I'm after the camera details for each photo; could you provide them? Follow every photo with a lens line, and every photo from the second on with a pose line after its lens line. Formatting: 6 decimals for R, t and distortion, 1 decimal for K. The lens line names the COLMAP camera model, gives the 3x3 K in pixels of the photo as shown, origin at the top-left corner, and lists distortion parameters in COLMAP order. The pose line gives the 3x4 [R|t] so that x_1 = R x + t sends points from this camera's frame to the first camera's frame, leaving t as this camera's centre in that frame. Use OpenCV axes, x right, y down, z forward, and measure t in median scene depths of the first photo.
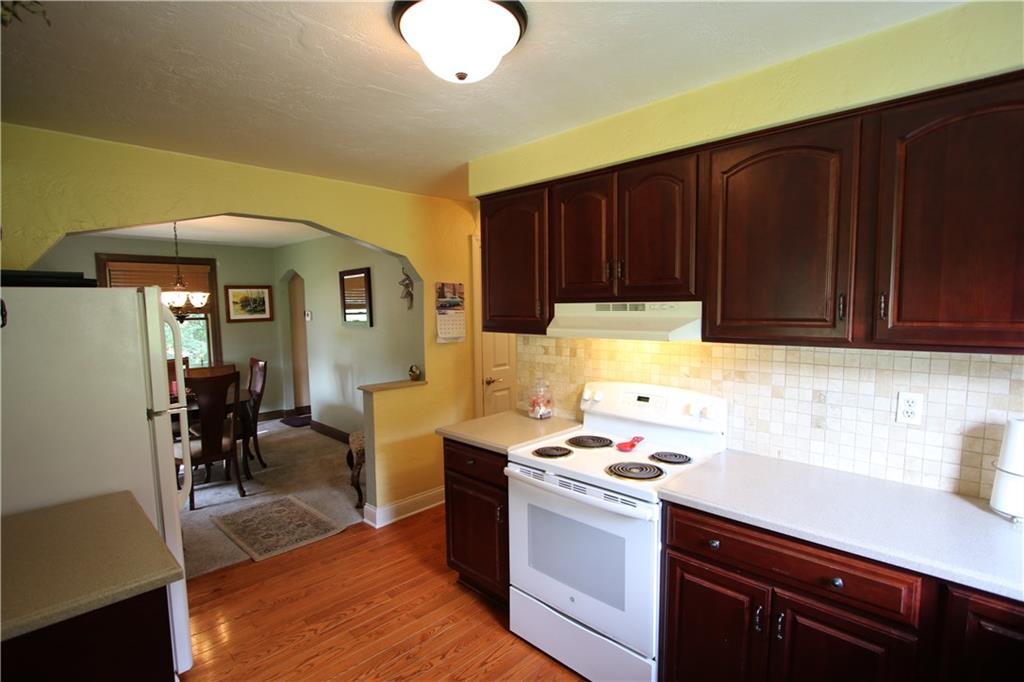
lens RADIAL K [[498.8, 0, 509.9], [0, 498.8, 350.4], [0, 0, 1]] dist [-0.007097, 0.002943]
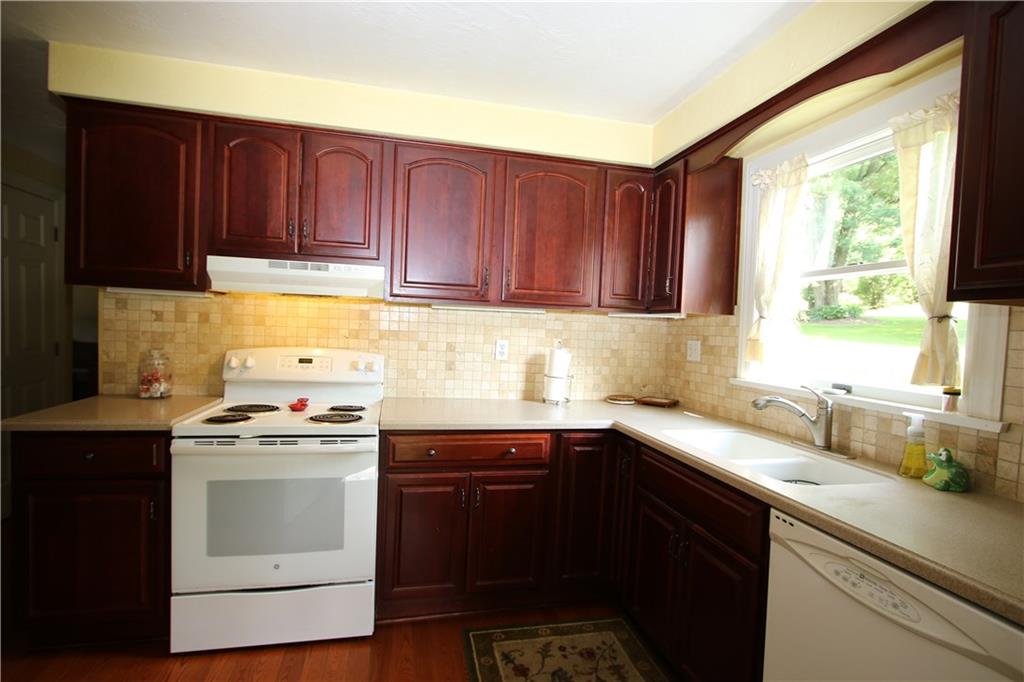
lens RADIAL K [[498.8, 0, 514.6], [0, 498.8, 343.3], [0, 0, 1]] dist [-0.007097, 0.002943]
pose [[0.546168, 0.005622, 0.837657, -0.379903], [0.028250, 0.999285, -0.025126, 0.106343], [-0.837199, 0.037387, 0.545619, 0.087533]]
